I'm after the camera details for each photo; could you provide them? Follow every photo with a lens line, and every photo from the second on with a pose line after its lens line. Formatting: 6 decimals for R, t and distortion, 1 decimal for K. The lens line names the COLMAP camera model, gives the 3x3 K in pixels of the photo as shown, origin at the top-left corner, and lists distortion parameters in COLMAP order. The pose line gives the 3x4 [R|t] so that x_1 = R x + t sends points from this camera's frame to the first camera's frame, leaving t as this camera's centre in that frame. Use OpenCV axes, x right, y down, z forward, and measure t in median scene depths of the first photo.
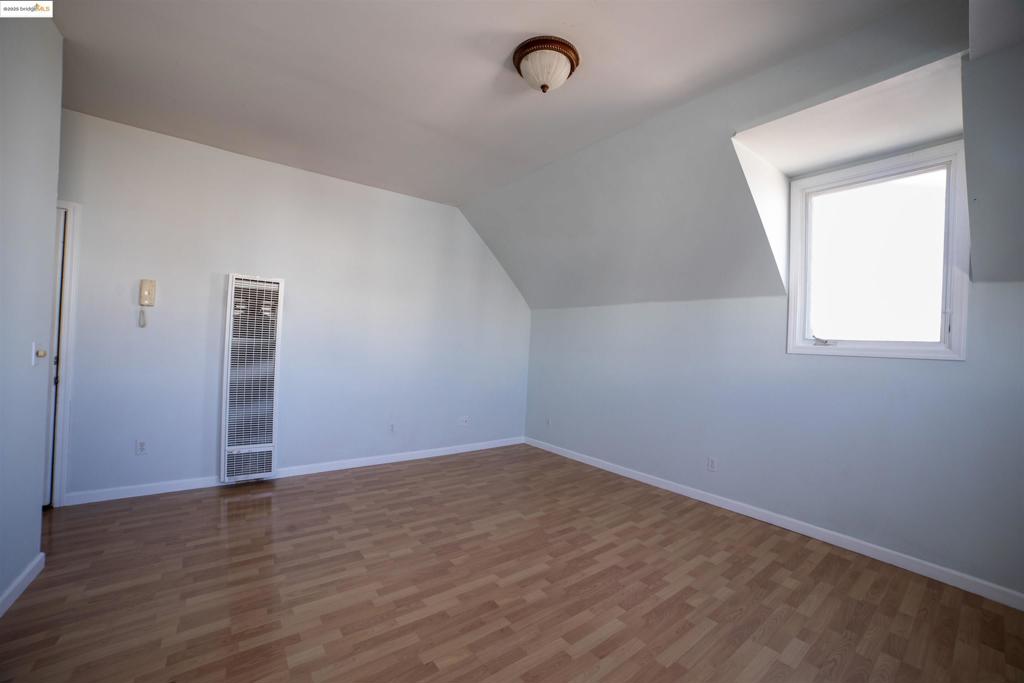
lens RADIAL K [[410.7, 0, 512.0], [0, 410.7, 341.5], [0, 0, 1]] dist [0.000182, 0.000012]
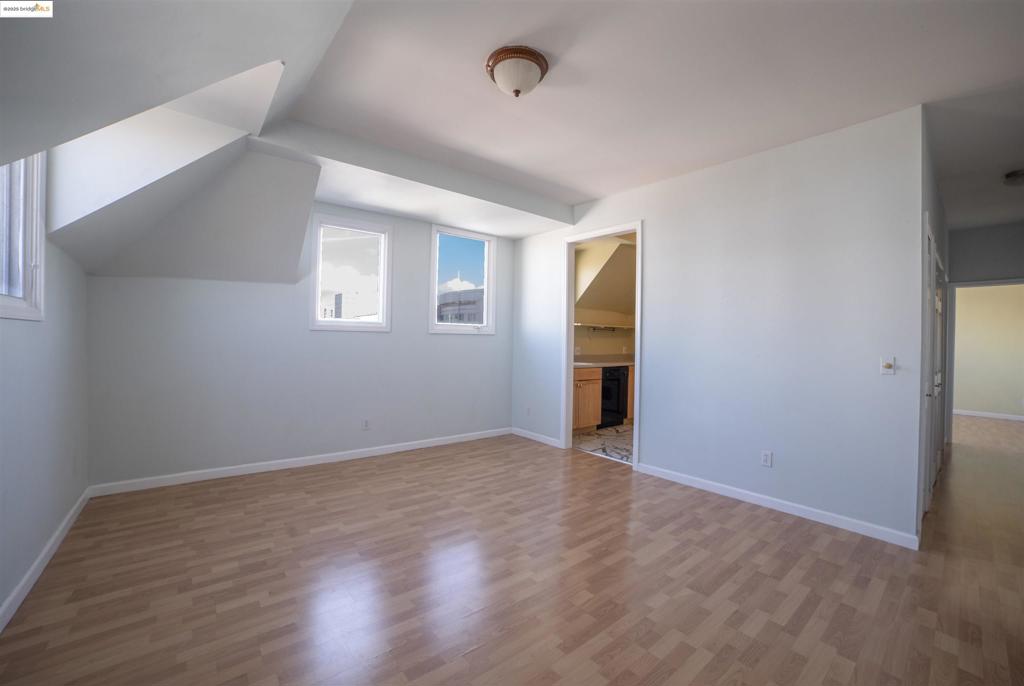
lens RADIAL K [[410.7, 0, 512.0], [0, 410.7, 343.0], [0, 0, 1]] dist [0.000182, 0.000012]
pose [[-0.997206, -0.064784, -0.037197, 0.087779], [-0.064847, 0.997895, 0.000488, 0.030715], [0.037087, 0.002899, -0.999308, 1.992899]]
